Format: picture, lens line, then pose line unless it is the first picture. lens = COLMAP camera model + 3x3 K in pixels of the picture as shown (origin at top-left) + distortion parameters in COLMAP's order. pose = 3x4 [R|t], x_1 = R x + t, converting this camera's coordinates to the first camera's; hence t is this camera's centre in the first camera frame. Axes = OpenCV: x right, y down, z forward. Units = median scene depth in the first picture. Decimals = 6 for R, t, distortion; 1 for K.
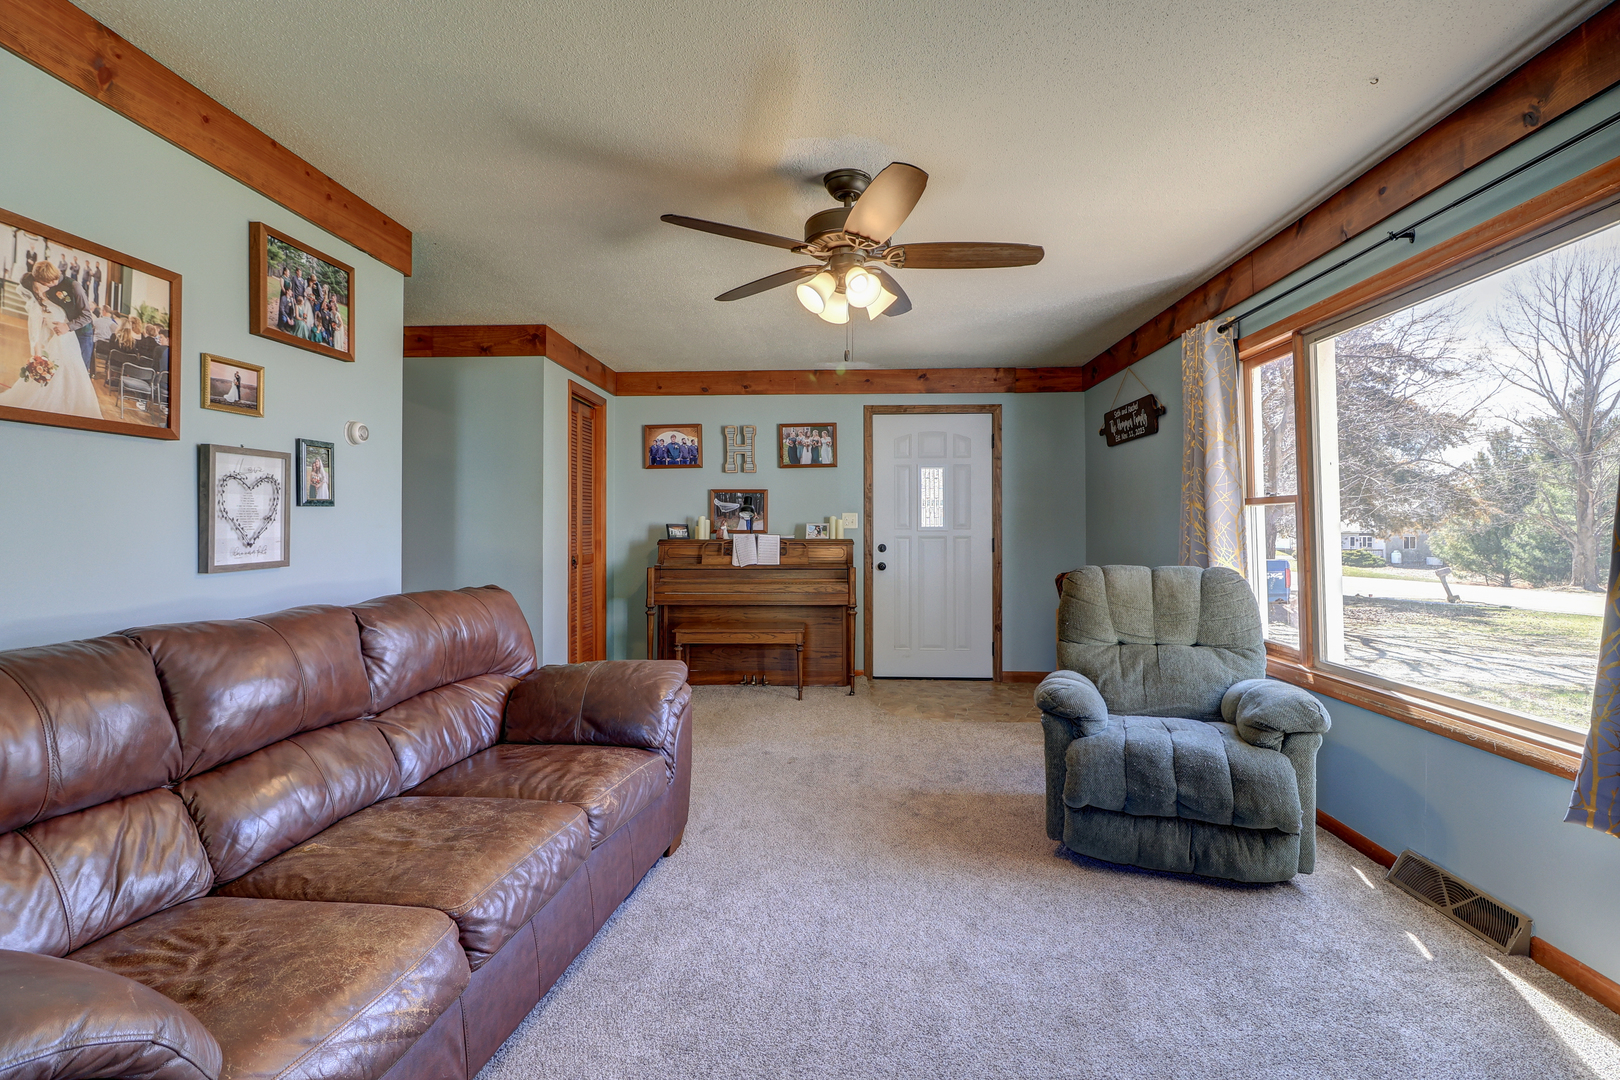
lens RADIAL K [[741.6, 0, 810.7], [0, 741.6, 523.0], [0, 0, 1]] dist [-0.002385, -0.012888]
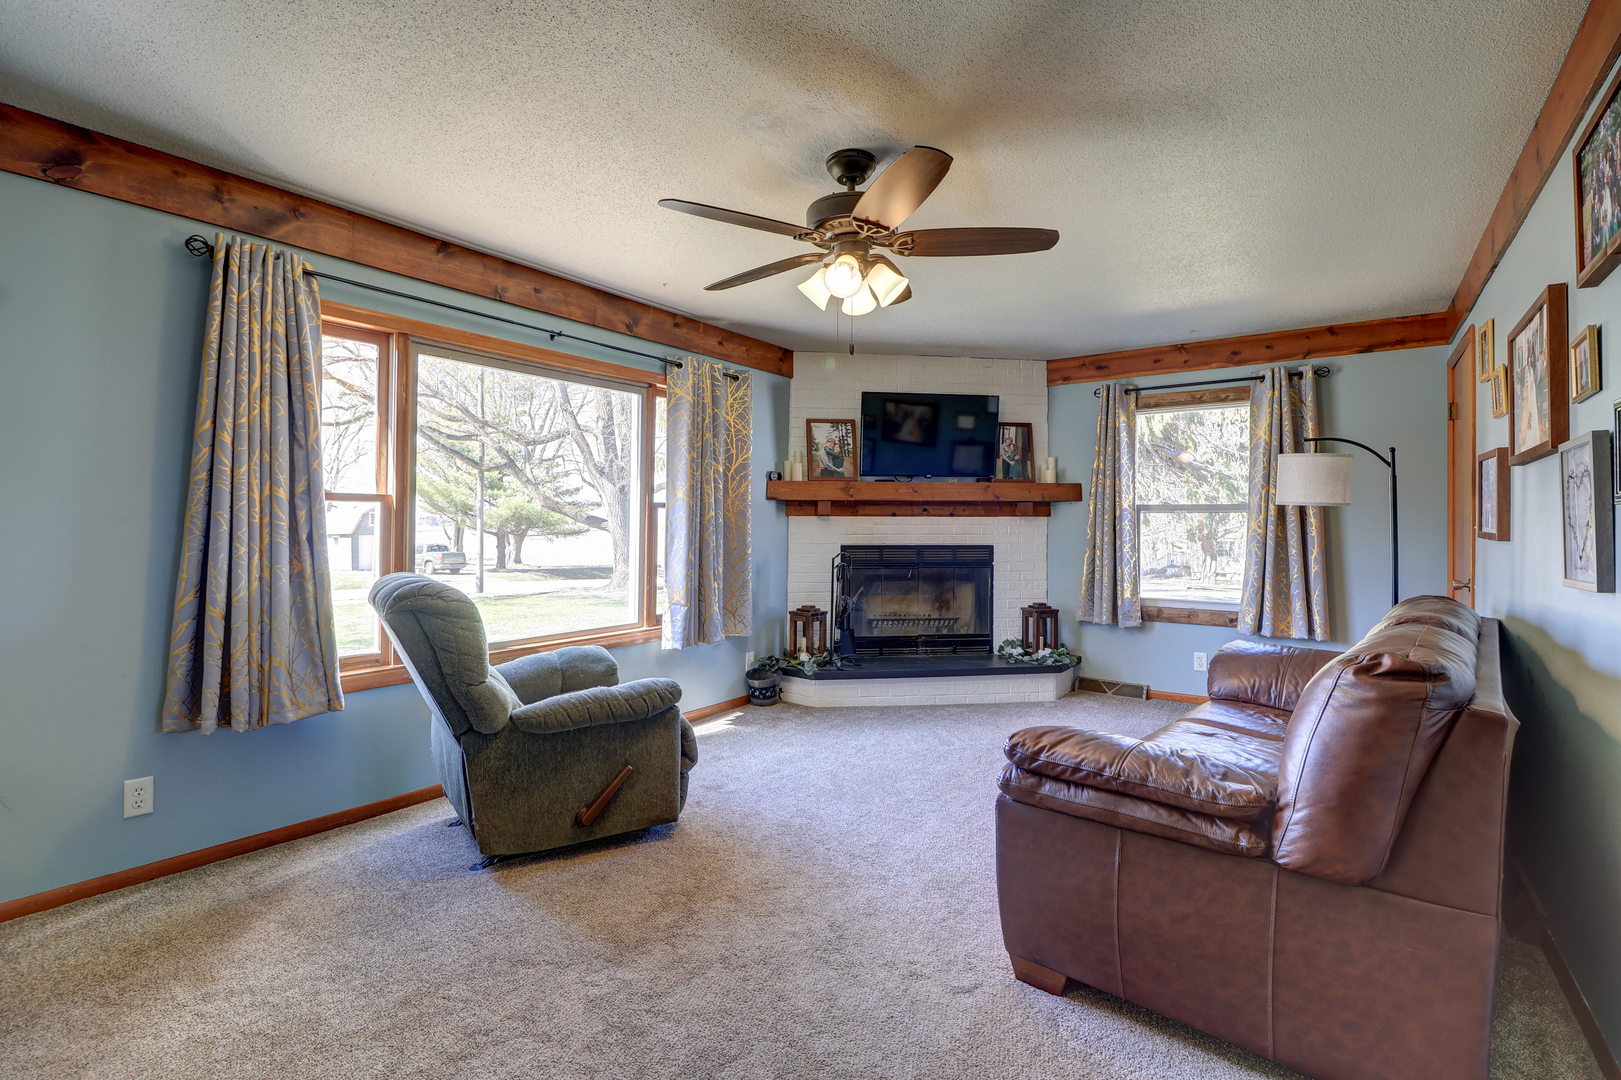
lens RADIAL K [[748.4, 0, 811.5], [0, 748.4, 518.8], [0, 0, 1]] dist [-0.015147, -0.000162]
pose [[-0.844030, 0.000754, 0.536295, -0.413158], [-0.008247, 0.999863, -0.014385, 0.004821], [-0.536232, -0.016564, -0.843908, 1.787889]]
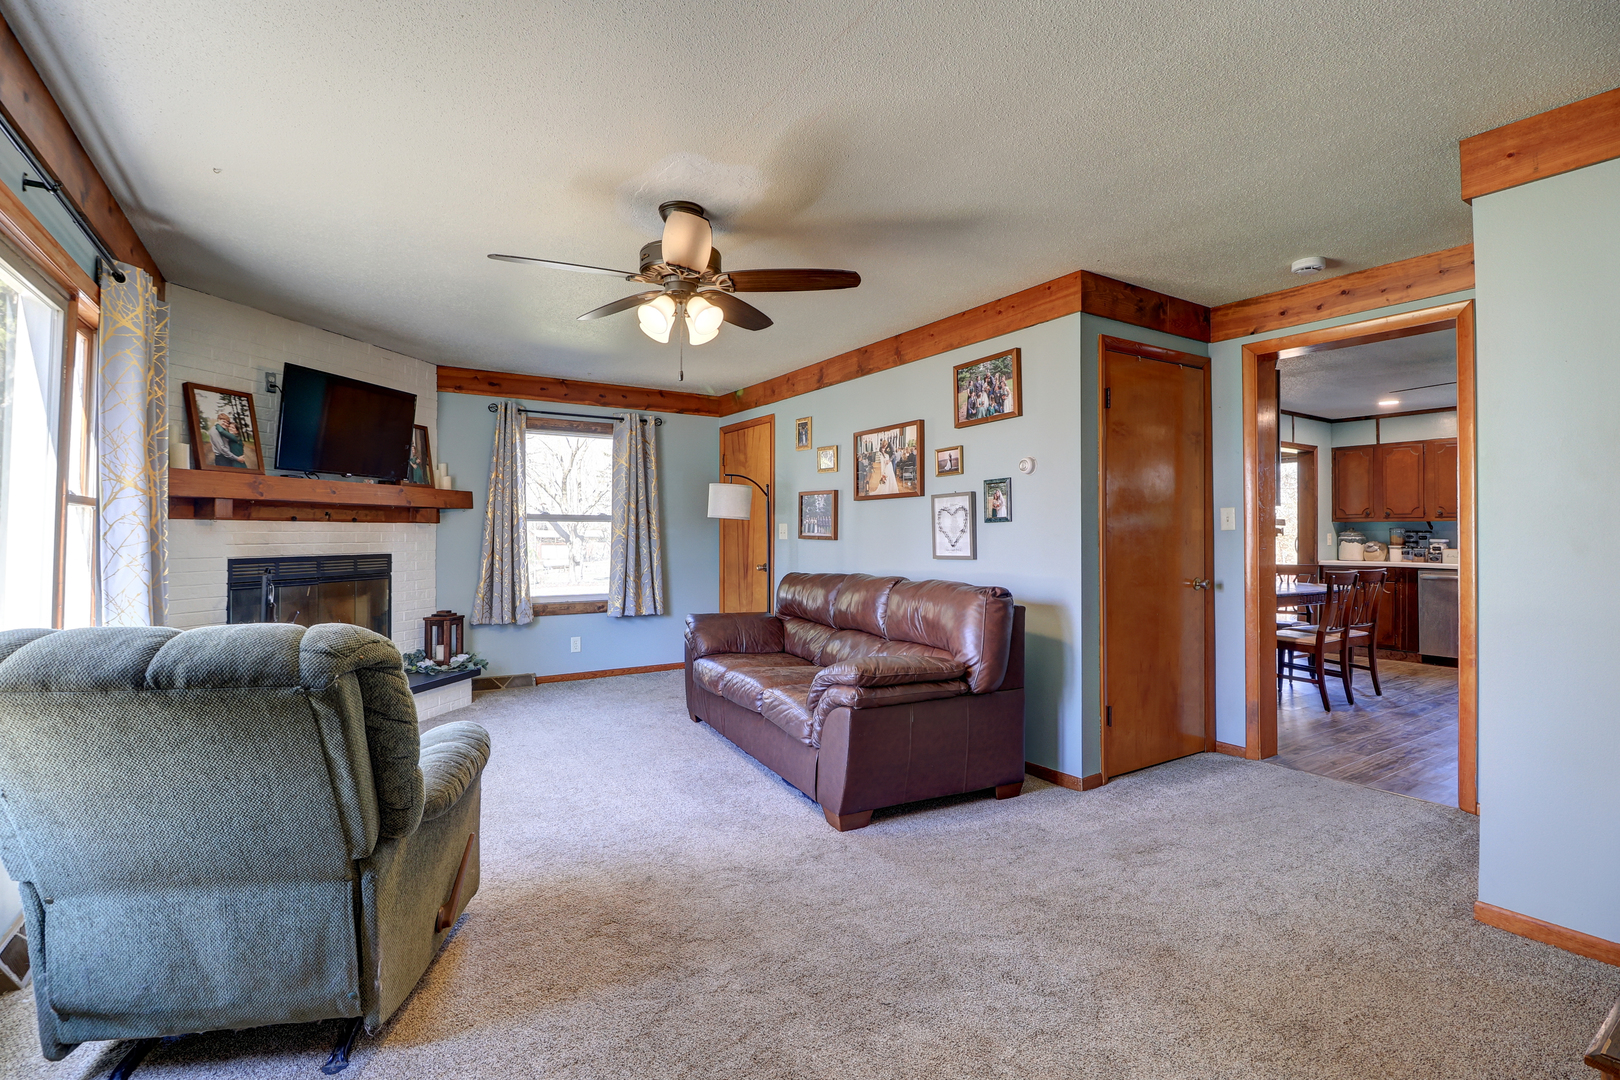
lens RADIAL K [[741.6, 0, 810.7], [0, 741.6, 523.0], [0, 0, 1]] dist [-0.002385, -0.012888]
pose [[-0.809171, -0.010496, -0.587479, 0.510661], [0.003145, 0.999749, -0.022194, 0.011104], [0.587565, -0.019806, -0.808935, 1.928330]]
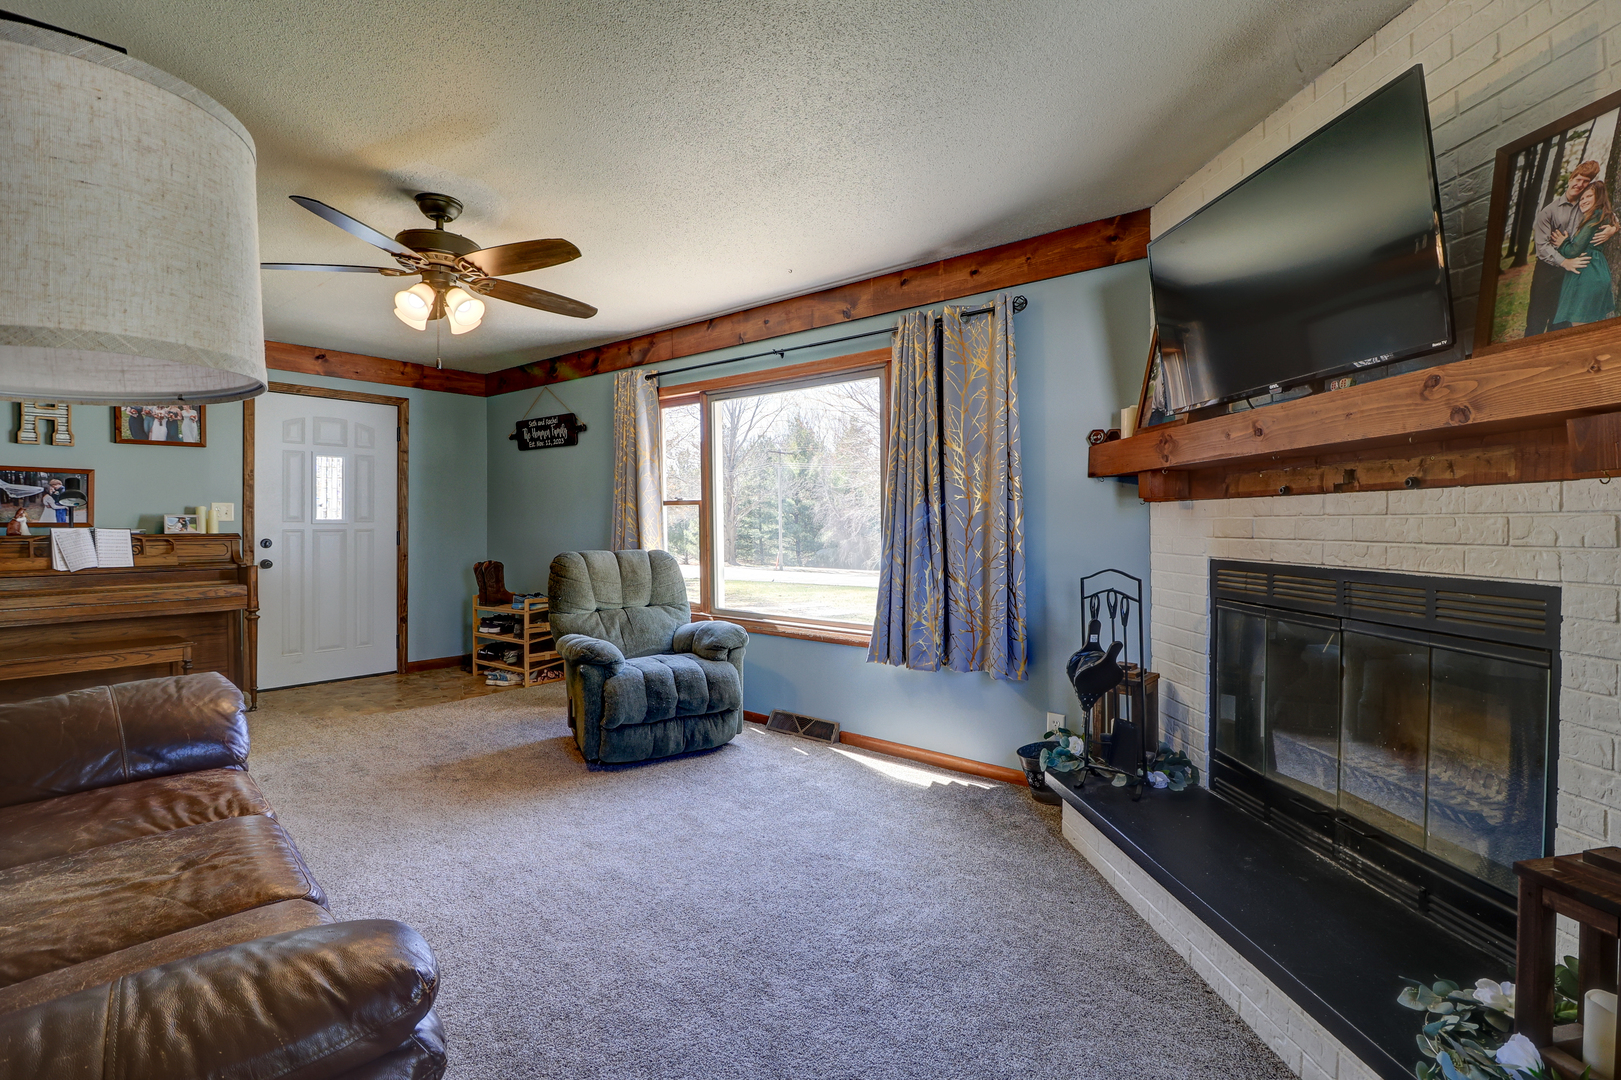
lens RADIAL K [[742.1, 0, 811.2], [0, 742.1, 523.0], [0, 0, 1]] dist [-0.002385, -0.012888]
pose [[0.593226, 0.000599, 0.805035, -0.492675], [-0.008508, 0.999949, 0.005526, -0.001624], [-0.804991, -0.010128, 0.593201, -0.089607]]
